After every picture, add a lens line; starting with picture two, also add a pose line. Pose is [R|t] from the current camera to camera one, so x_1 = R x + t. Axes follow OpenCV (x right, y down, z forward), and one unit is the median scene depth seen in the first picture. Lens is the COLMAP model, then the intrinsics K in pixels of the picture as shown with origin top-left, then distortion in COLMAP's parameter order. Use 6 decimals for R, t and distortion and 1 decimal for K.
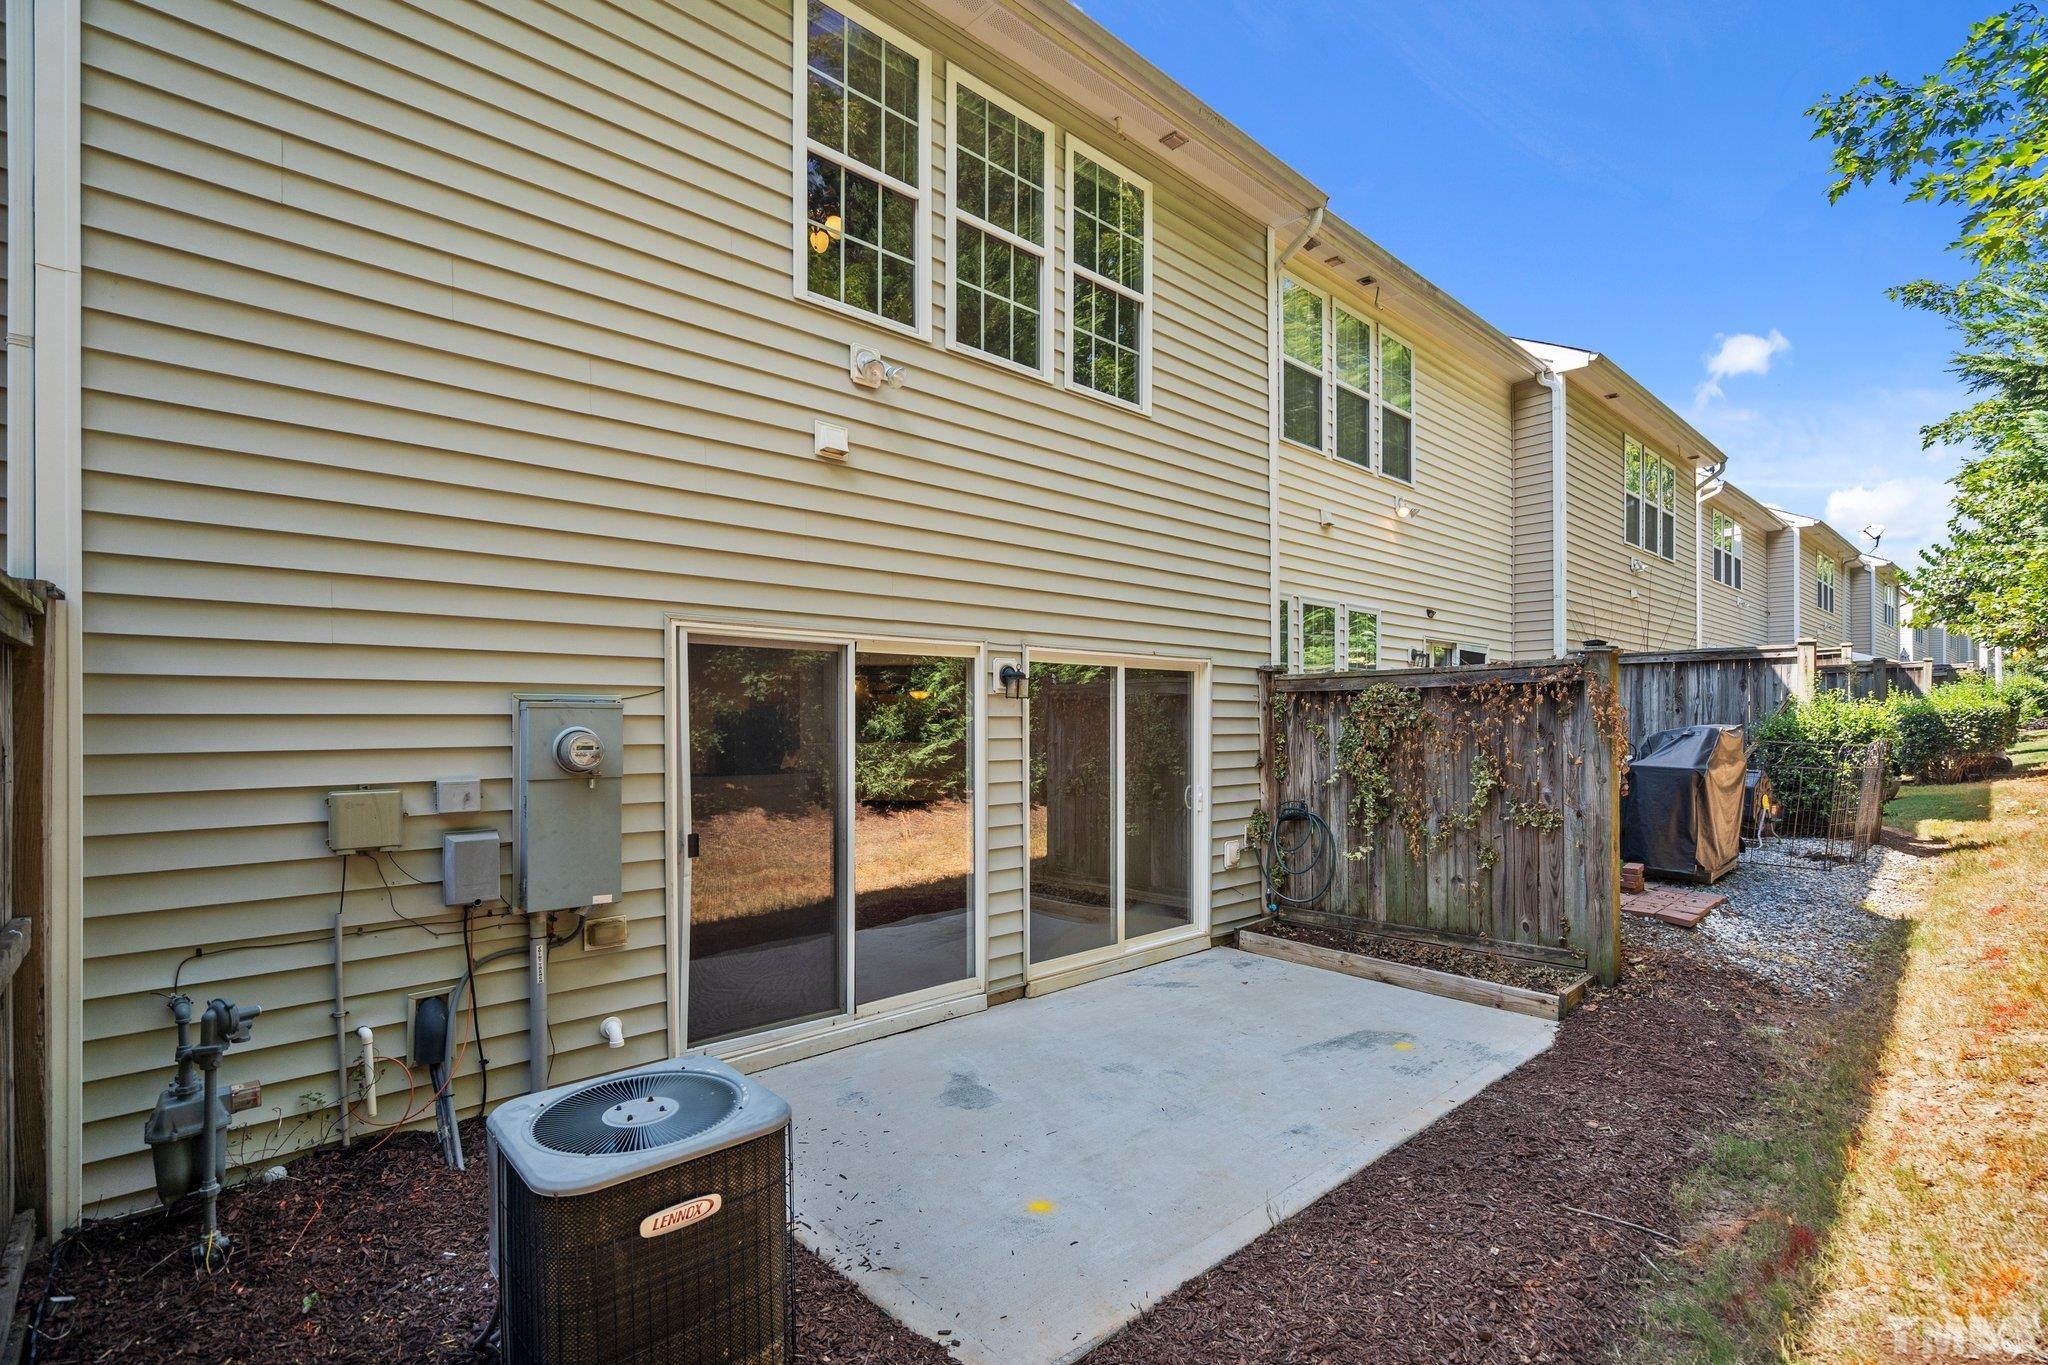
lens RADIAL K [[934.7, 0, 1020.5], [0, 934.7, 726.2], [0, 0, 1]] dist [-0.004163, 0.001586]
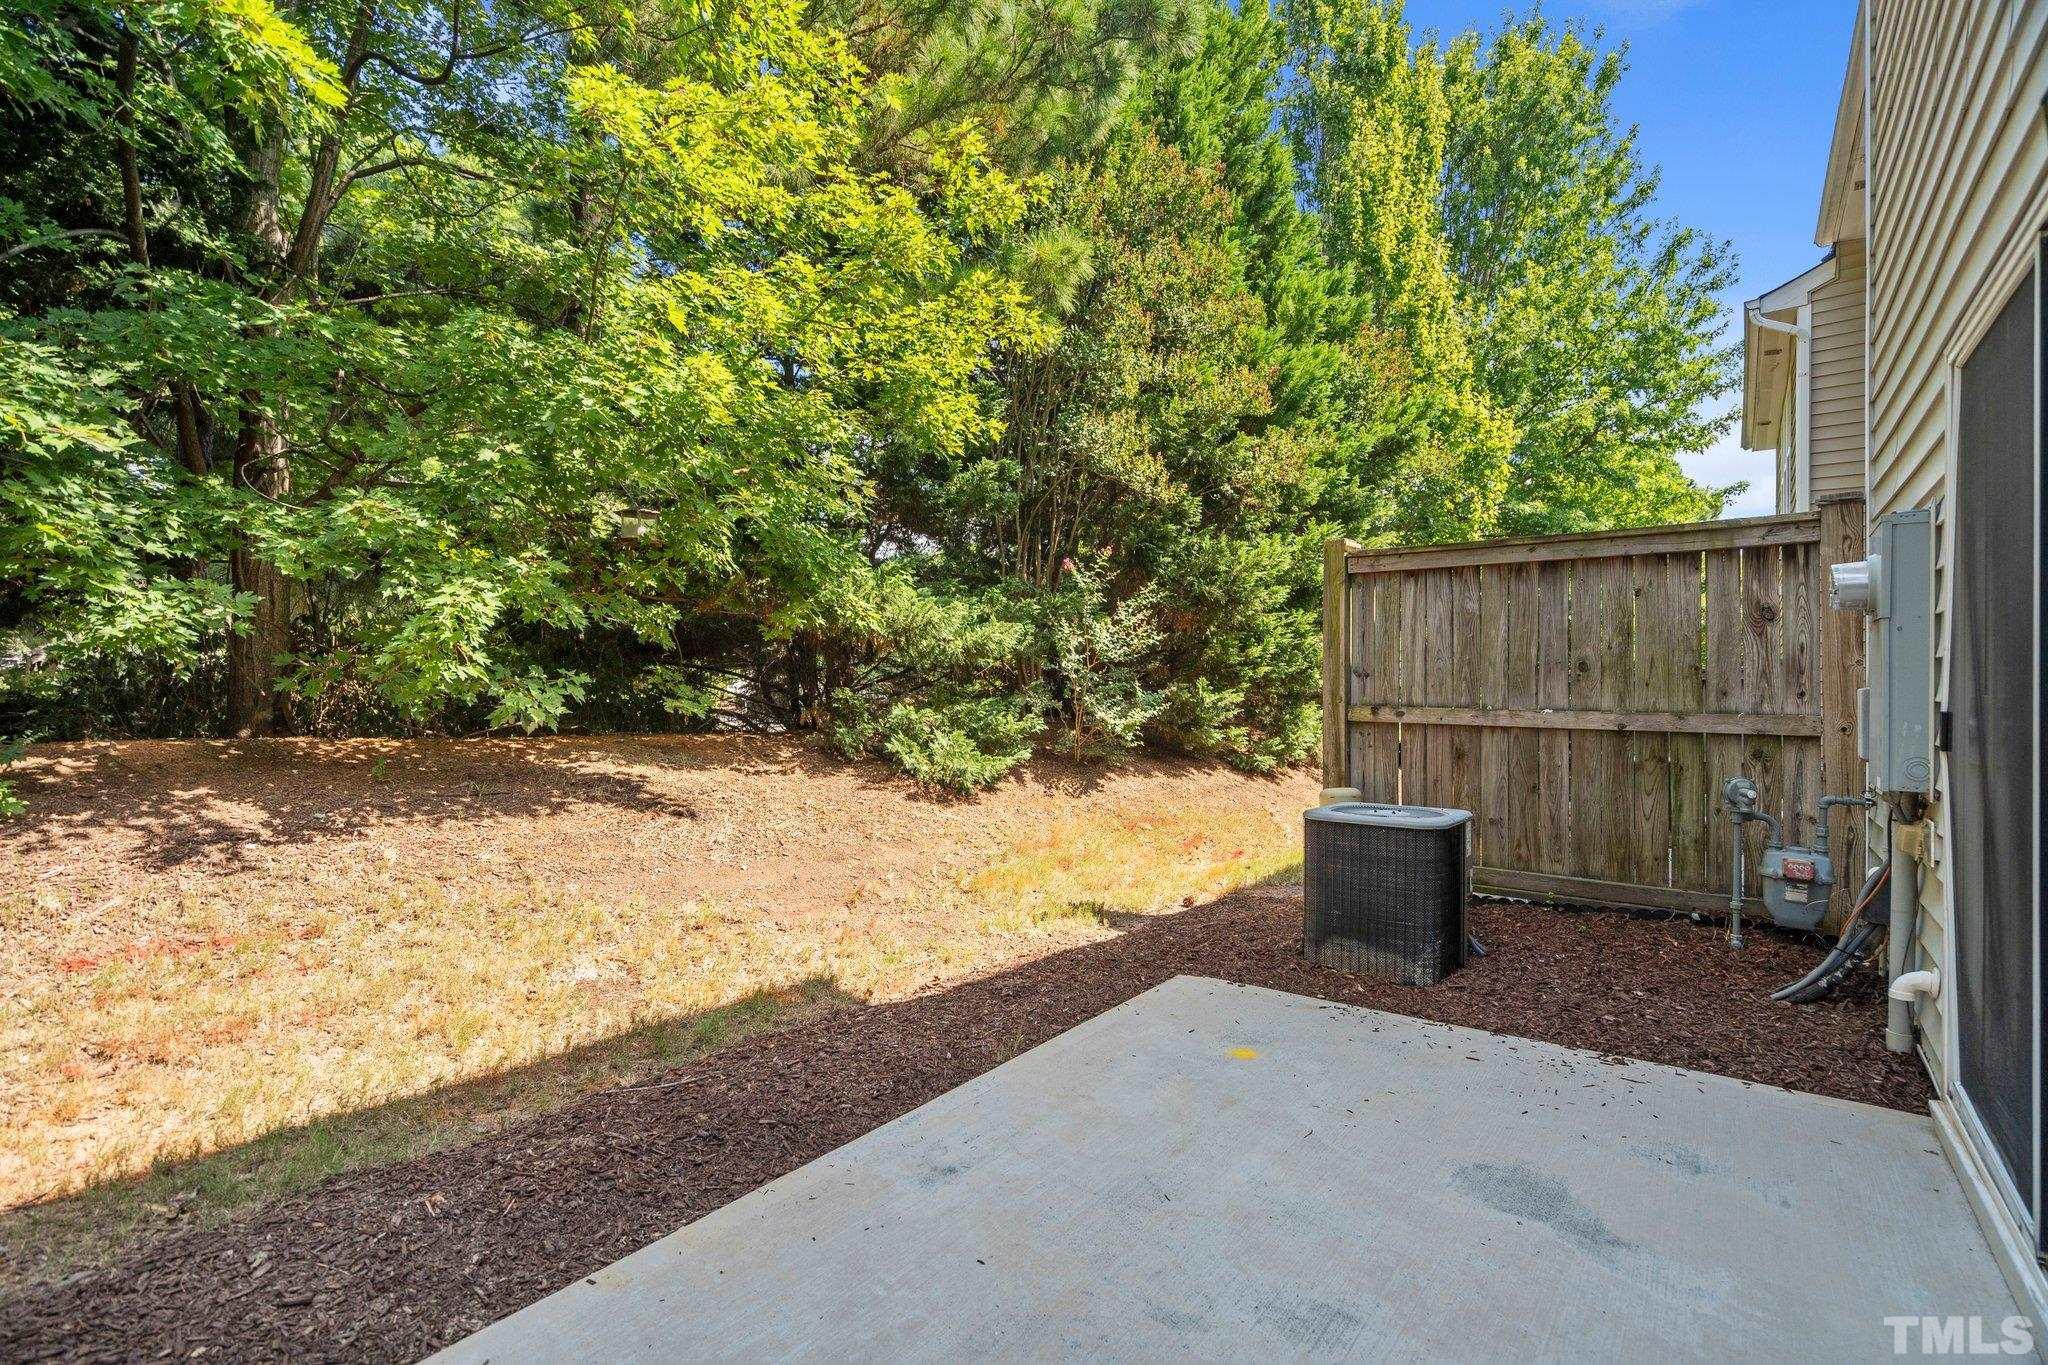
lens RADIAL K [[934.7, 0, 1020.1], [0, 934.7, 681.1], [0, 0, 1]] dist [-0.004163, 0.001586]
pose [[-0.986422, 0.003919, -0.164182, 0.273004], [0.005528, 0.999941, -0.009344, 0.085180], [0.164136, -0.010125, -0.986386, 1.273195]]
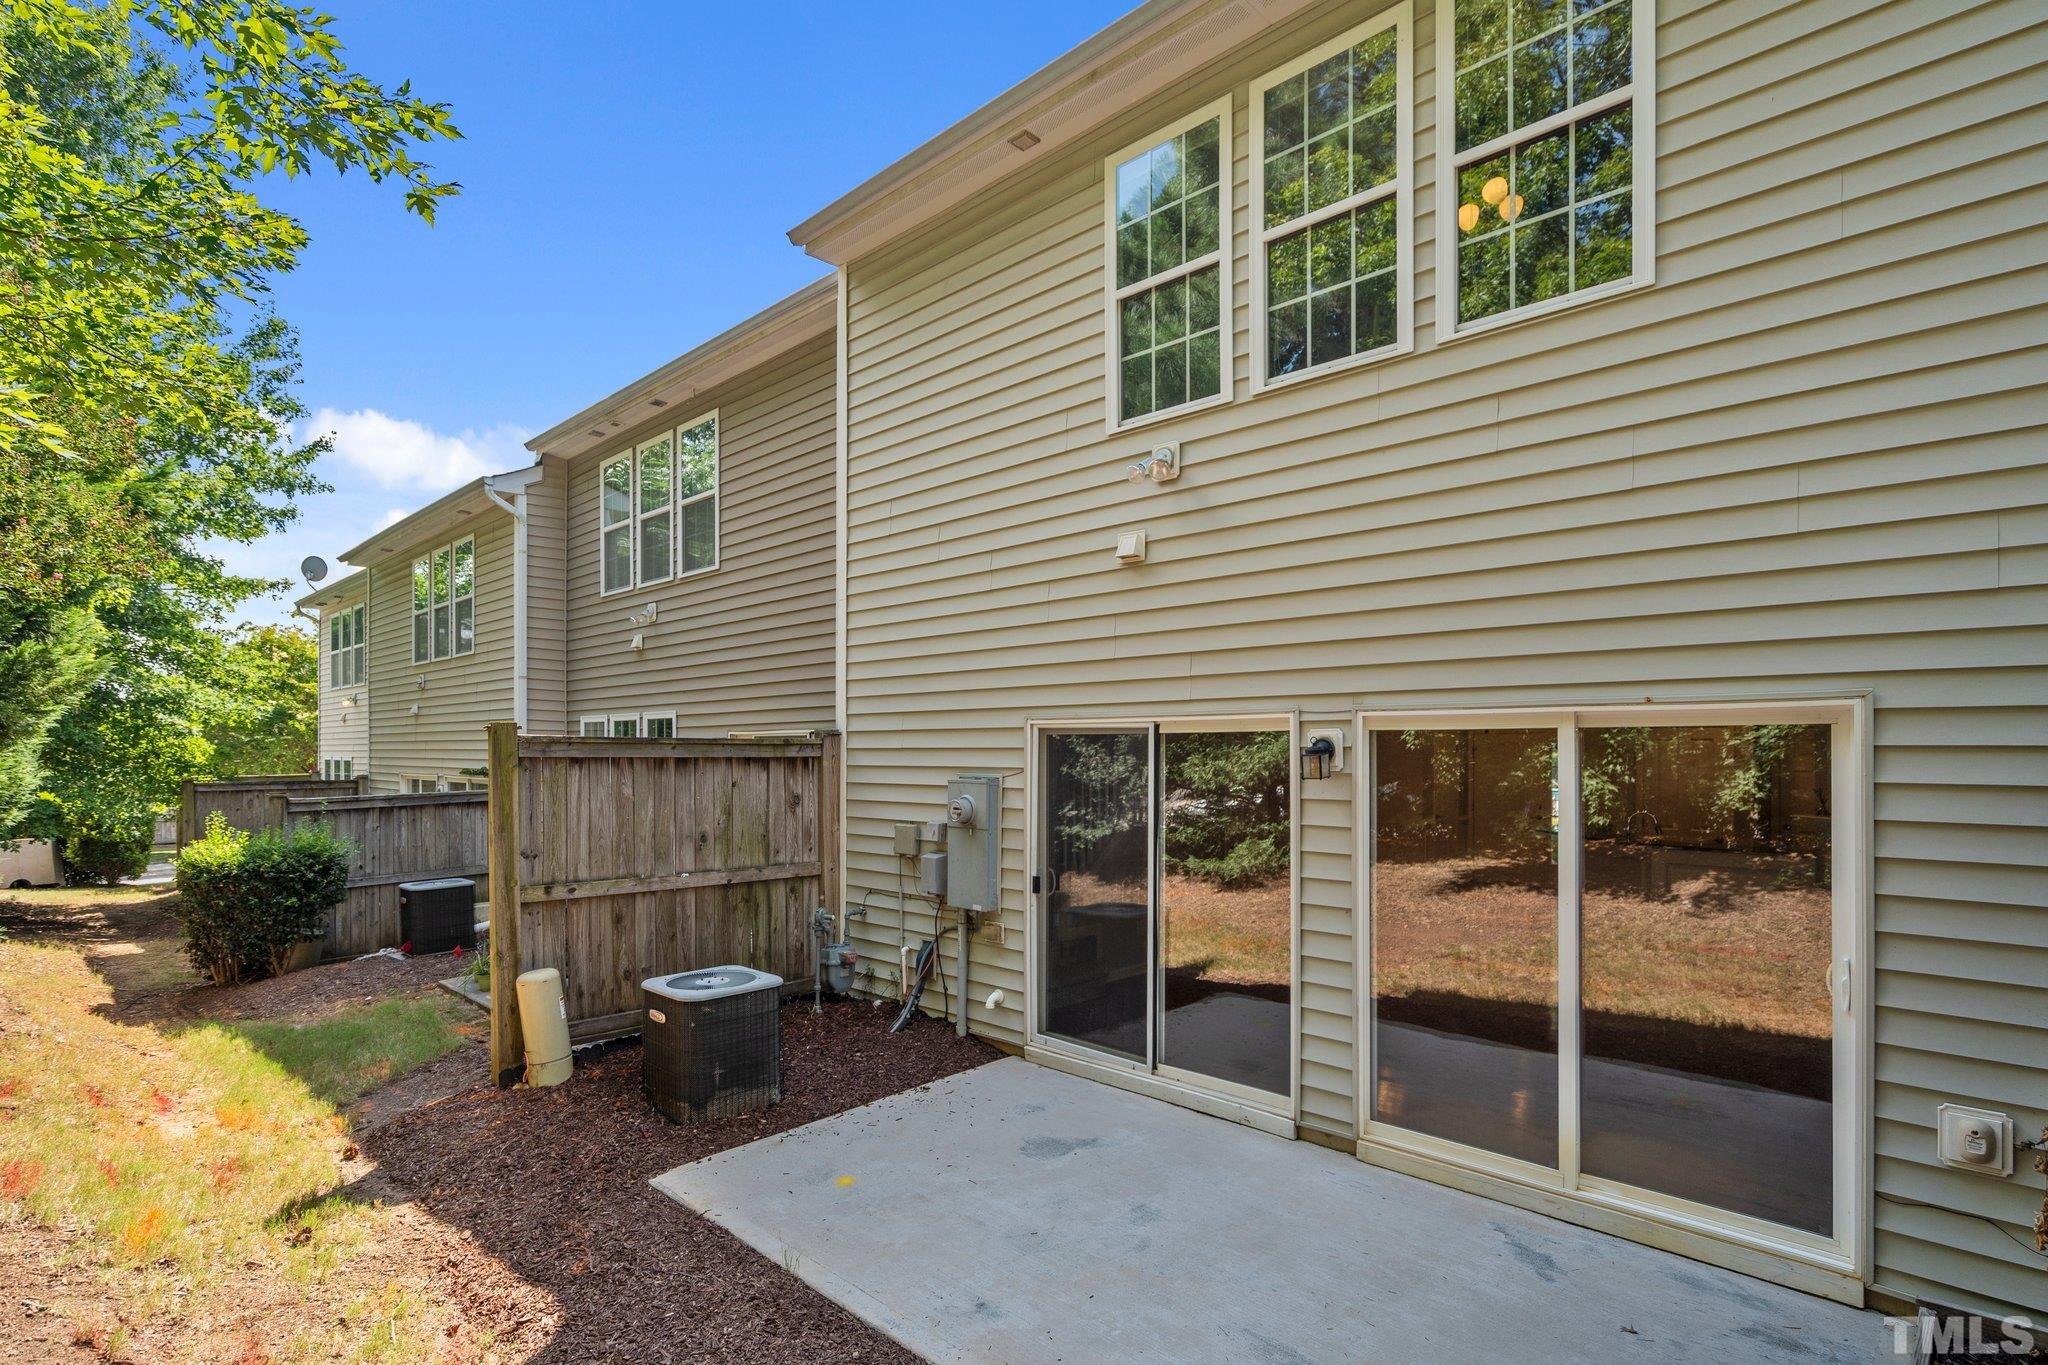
lens RADIAL K [[1011.7, 0, 1014.8], [0, 1011.7, 742.1], [0, 0, 1]] dist [-0.018064, -0.000068]
pose [[0.054472, 0.005086, -0.998502, 0.961371], [0.004473, 0.999976, 0.005338, -0.076011], [0.998505, -0.004757, 0.054448, 0.764505]]
